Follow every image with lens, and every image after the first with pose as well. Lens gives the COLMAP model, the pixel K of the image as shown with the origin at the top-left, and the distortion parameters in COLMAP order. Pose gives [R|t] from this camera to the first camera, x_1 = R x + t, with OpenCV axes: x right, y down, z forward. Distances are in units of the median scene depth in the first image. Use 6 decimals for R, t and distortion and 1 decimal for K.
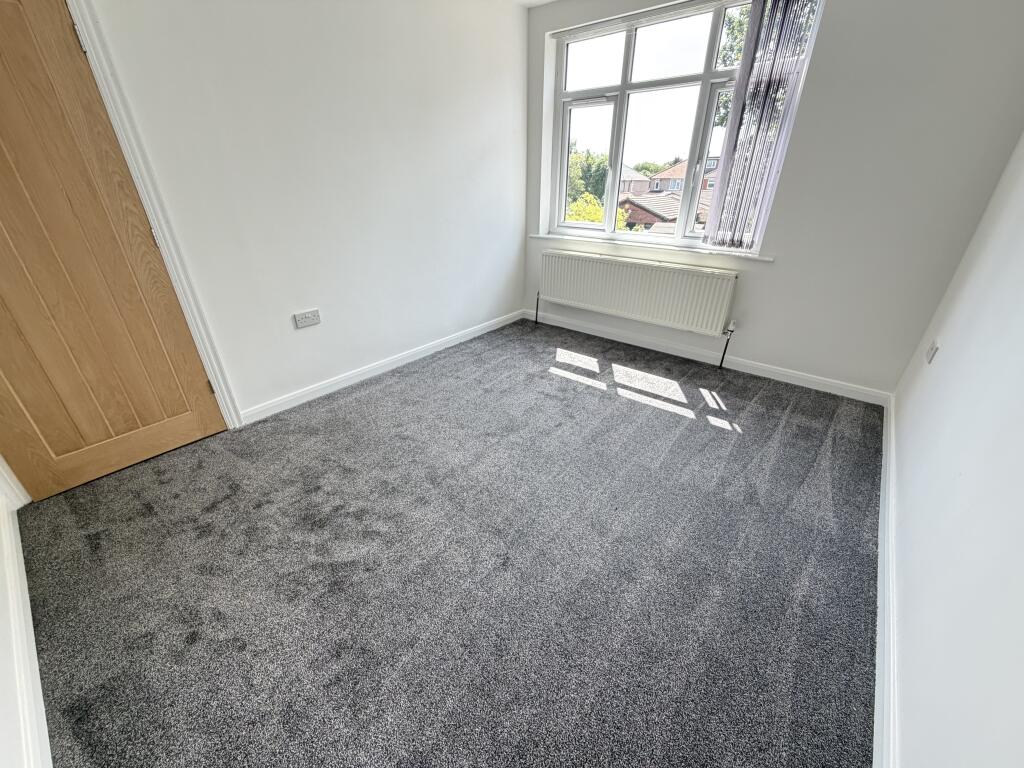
lens RADIAL K [[403.5, 0, 512.0], [0, 403.5, 384.0], [0, 0, 1]] dist [-0.002696, -0.000284]
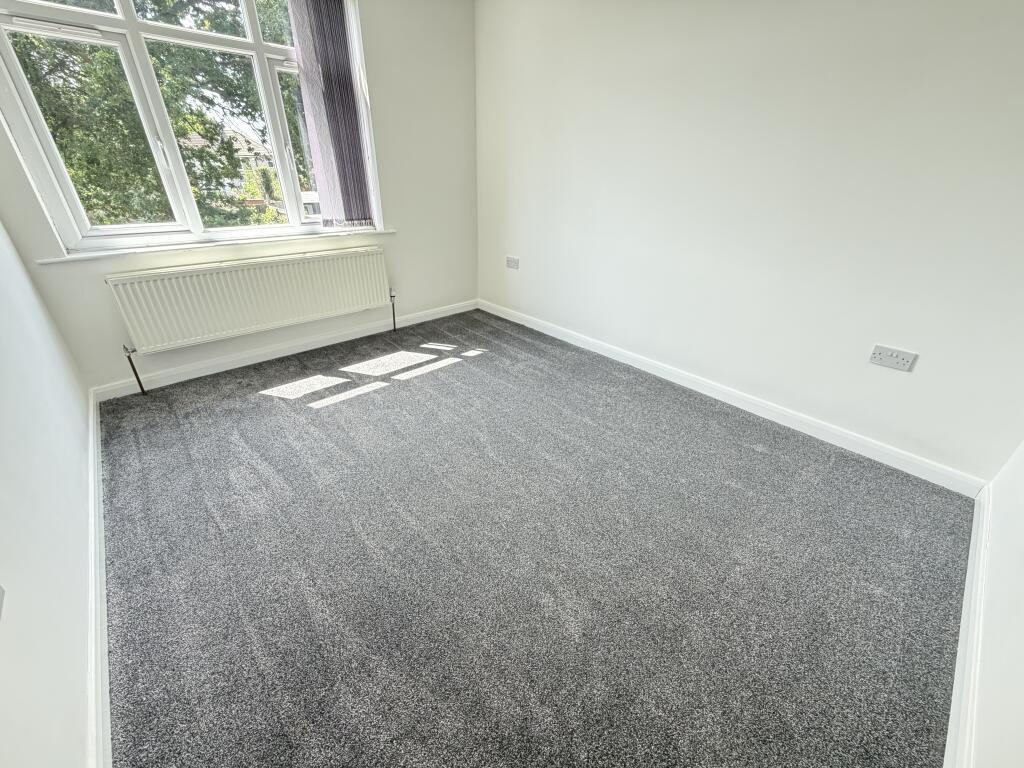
lens RADIAL K [[403.5, 0, 512.0], [0, 403.5, 384.0], [0, 0, 1]] dist [-0.002696, -0.000284]
pose [[0.141391, -0.464412, 0.874259, -0.522785], [0.431709, 0.823659, 0.367714, -0.196176], [-0.890863, 0.325434, 0.316949, 0.394292]]
